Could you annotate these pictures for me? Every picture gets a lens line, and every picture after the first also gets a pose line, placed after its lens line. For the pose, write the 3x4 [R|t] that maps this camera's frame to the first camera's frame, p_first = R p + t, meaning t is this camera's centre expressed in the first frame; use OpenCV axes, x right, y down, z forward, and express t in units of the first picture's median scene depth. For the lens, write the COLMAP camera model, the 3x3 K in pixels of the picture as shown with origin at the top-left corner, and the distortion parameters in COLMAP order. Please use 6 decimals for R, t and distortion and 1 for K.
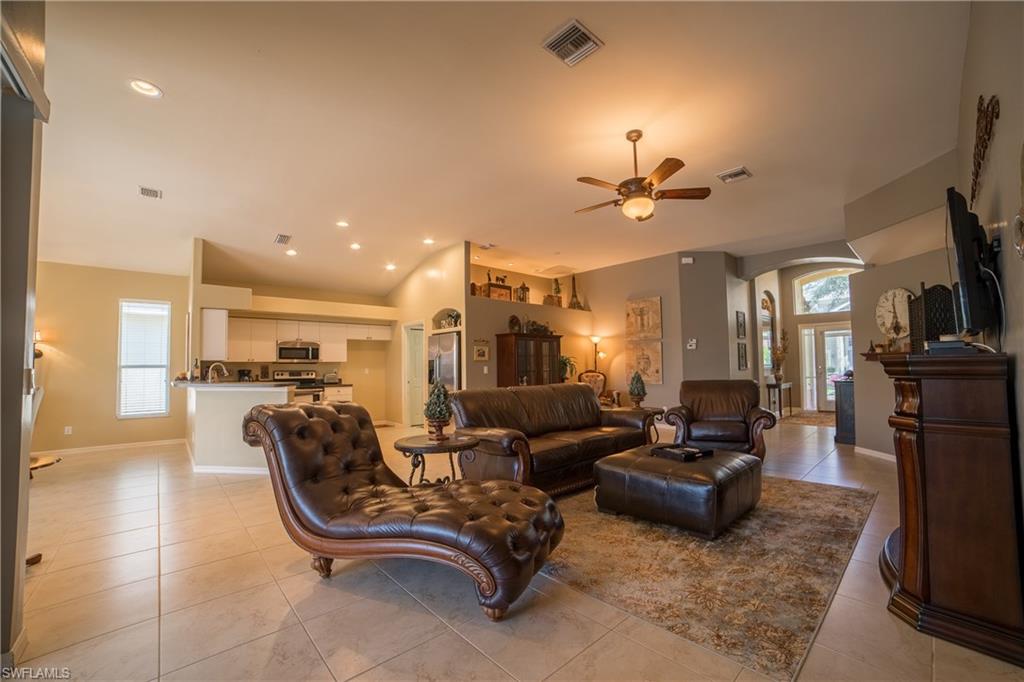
lens RADIAL K [[420.1, 0, 518.7], [0, 420.1, 351.2], [0, 0, 1]] dist [-0.111066, 0.039023]
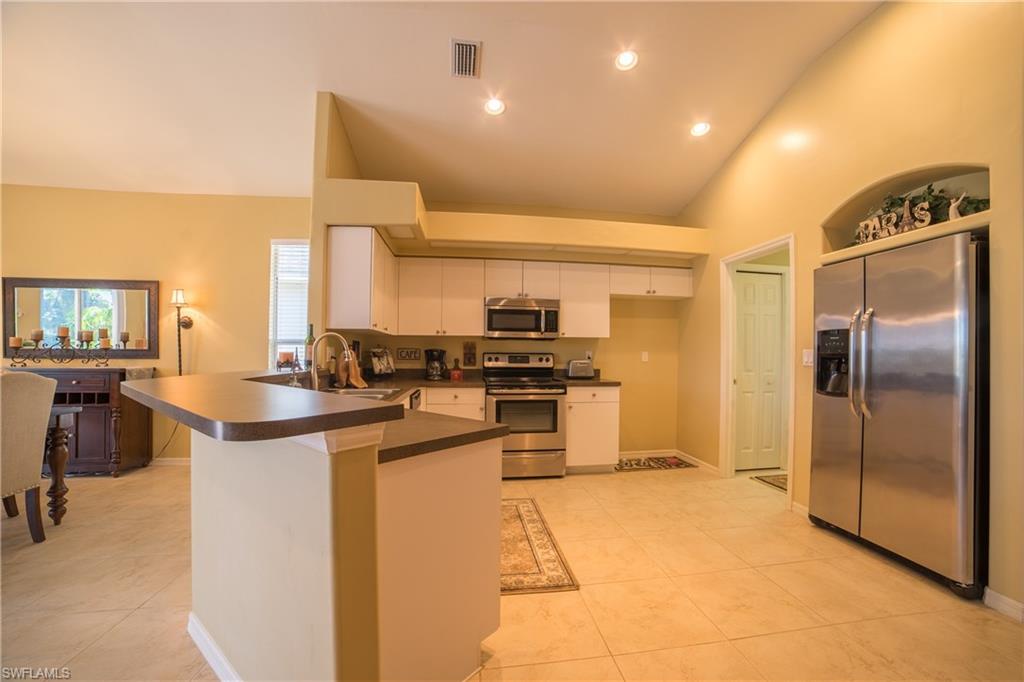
lens RADIAL K [[420.1, 0, 518.7], [0, 420.1, 351.2], [0, 0, 1]] dist [-0.111066, 0.039023]
pose [[0.825315, 0.016865, -0.564421, -0.231744], [0.002512, 0.999434, 0.033537, 0.026955], [0.564667, -0.029096, 0.824806, 0.541804]]
